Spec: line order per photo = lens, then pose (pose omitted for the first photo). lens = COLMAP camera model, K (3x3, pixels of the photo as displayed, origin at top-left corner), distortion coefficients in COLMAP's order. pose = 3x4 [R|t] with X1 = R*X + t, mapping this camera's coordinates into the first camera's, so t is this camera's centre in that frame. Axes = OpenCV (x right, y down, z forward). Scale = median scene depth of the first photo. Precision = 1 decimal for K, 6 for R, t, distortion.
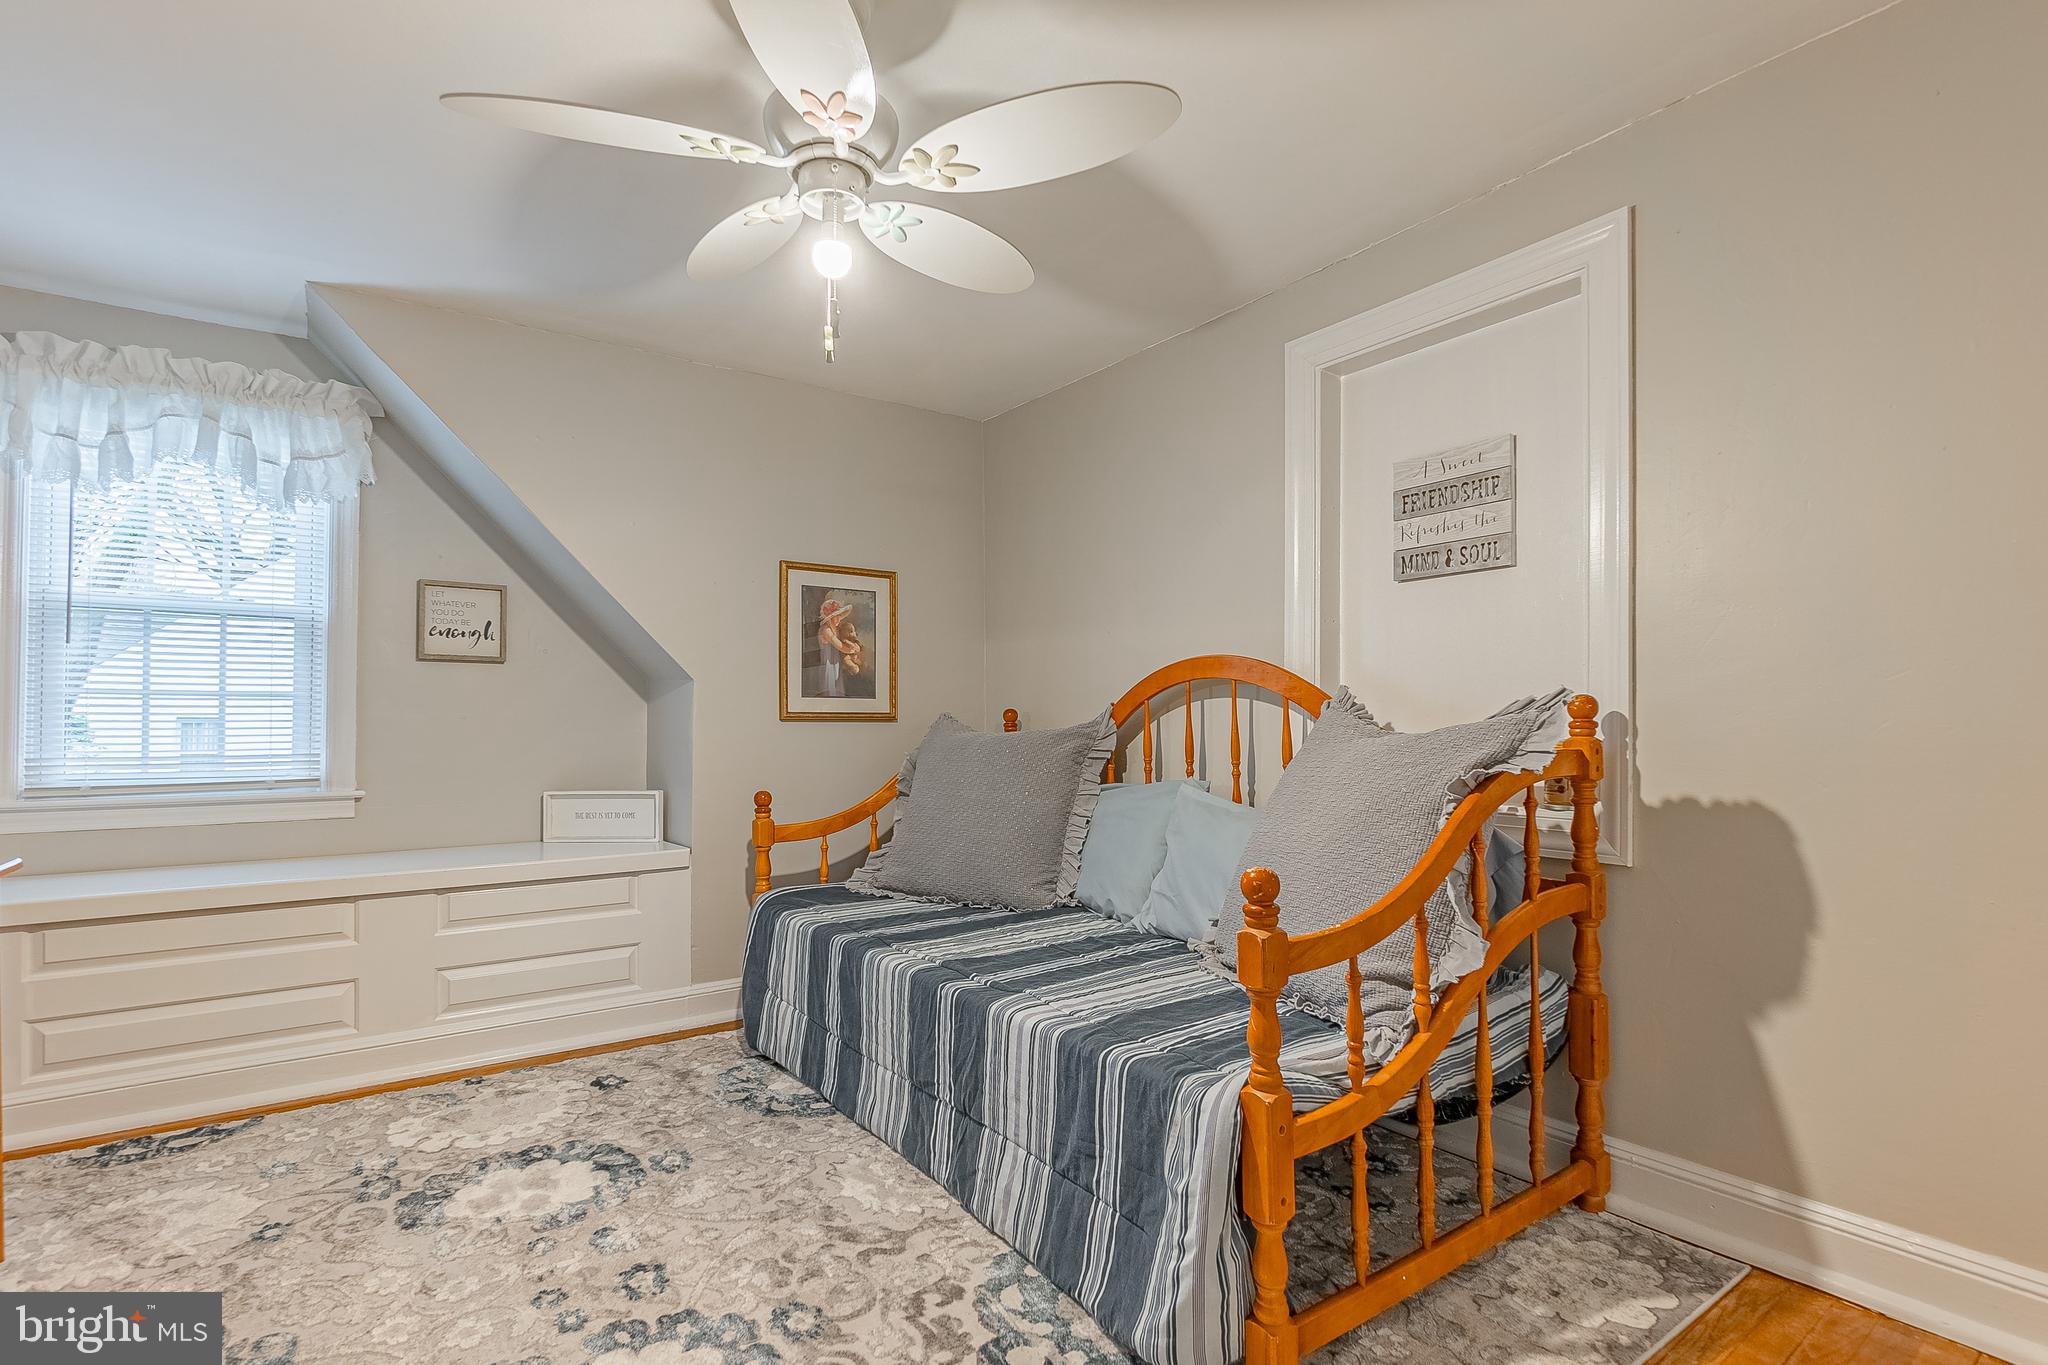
lens RADIAL K [[980.7, 0, 1019.7], [0, 980.7, 719.0], [0, 0, 1]] dist [-0.001951, -0.000142]
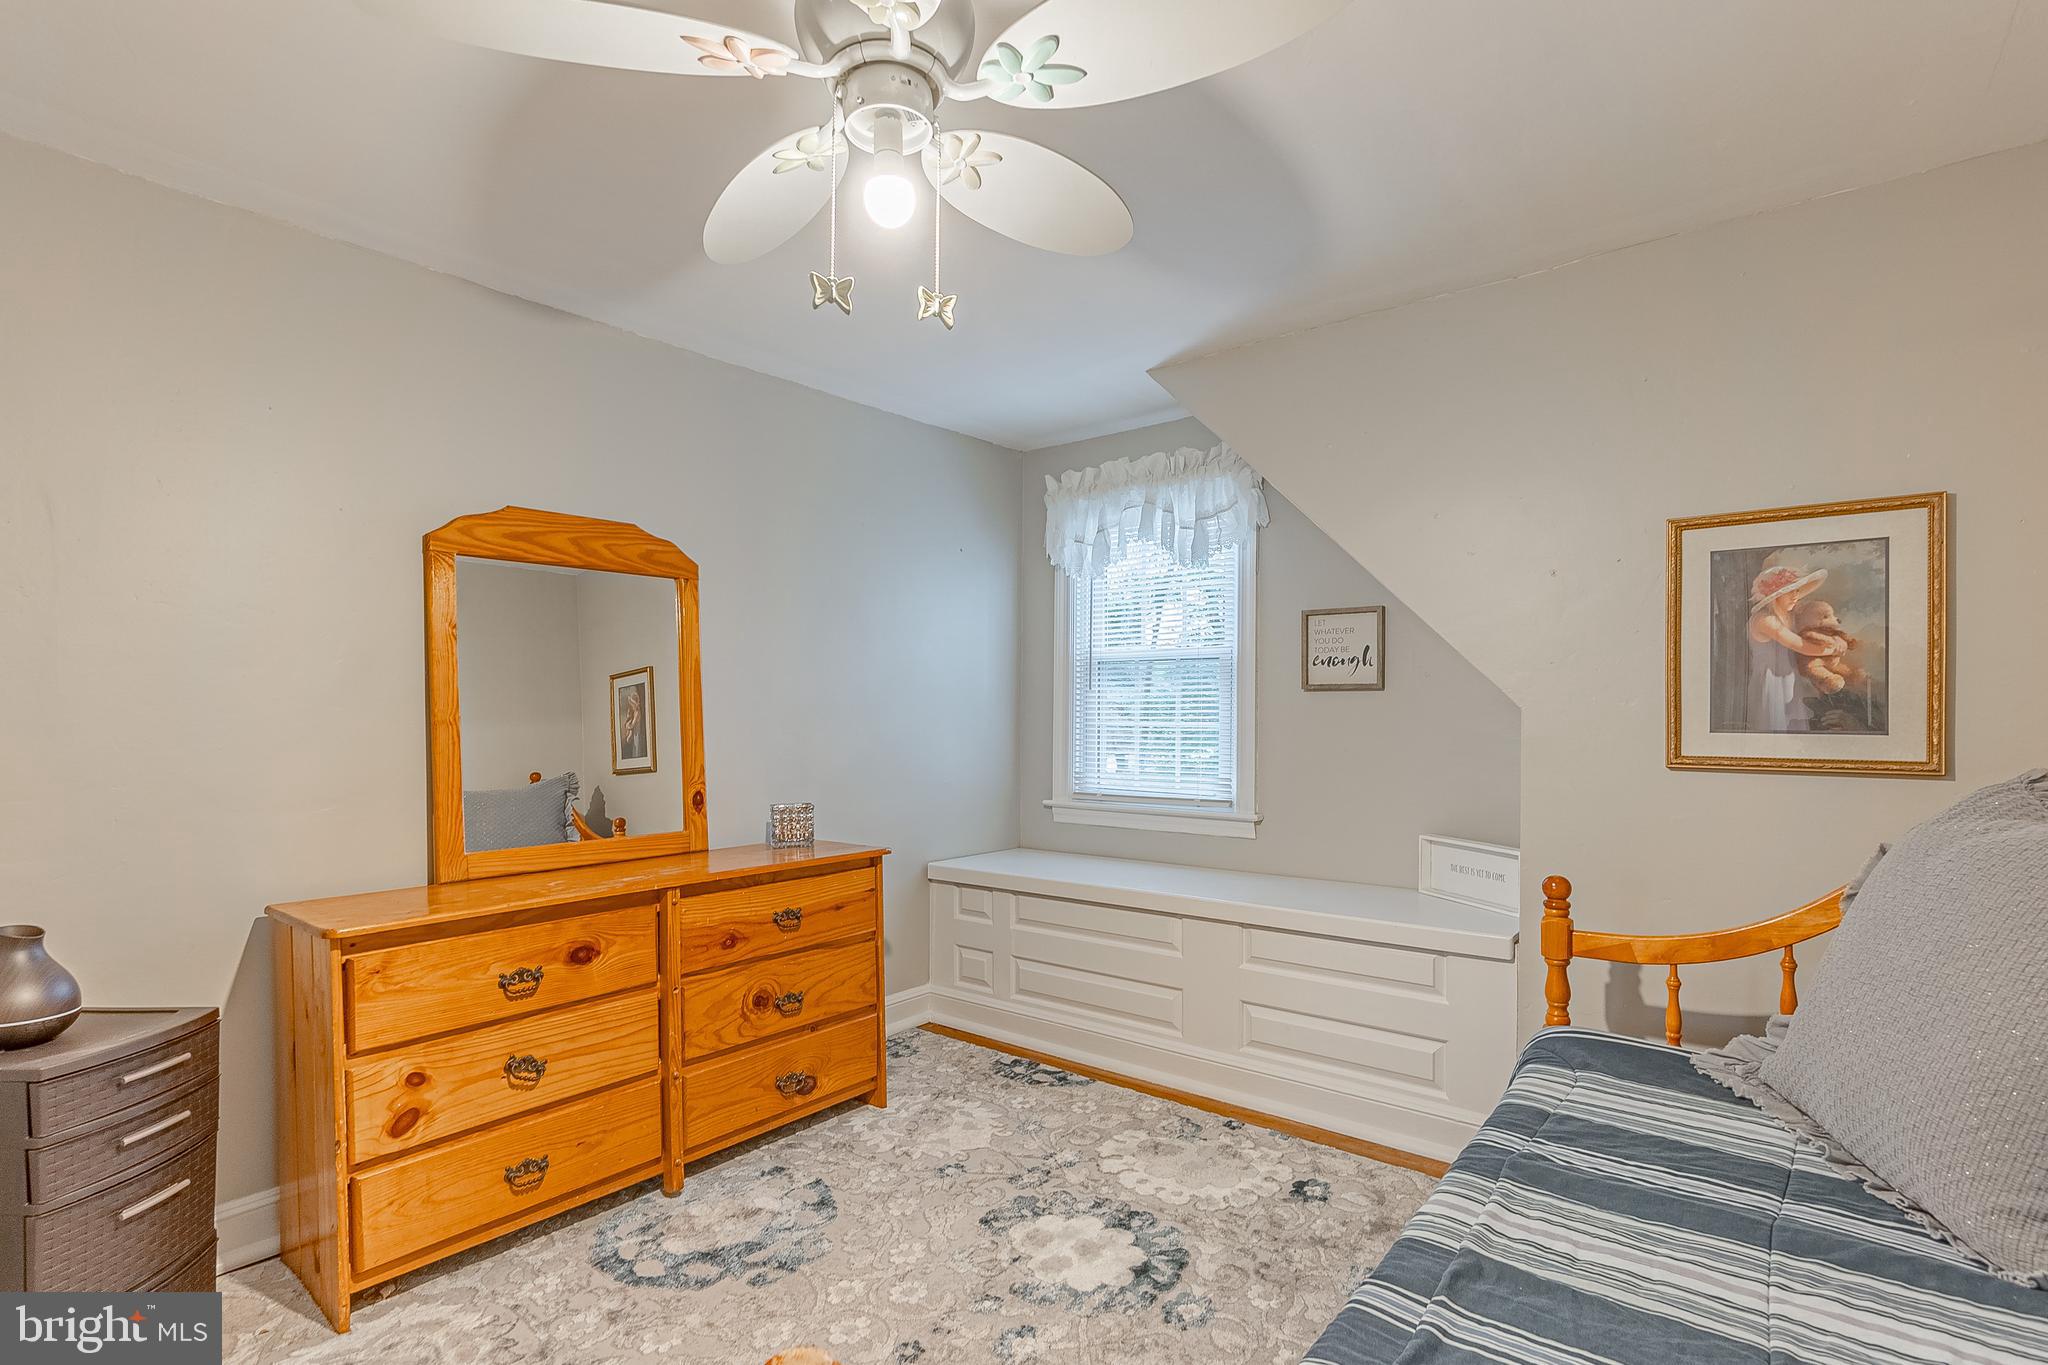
lens RADIAL K [[980.7, 0, 1019.7], [0, 980.7, 719.0], [0, 0, 1]] dist [-0.001951, -0.000142]
pose [[0.265751, 0.008572, -0.964004, 0.311210], [0.003759, 0.999944, 0.009928, -0.046302], [0.964034, -0.006262, 0.265704, 0.495348]]
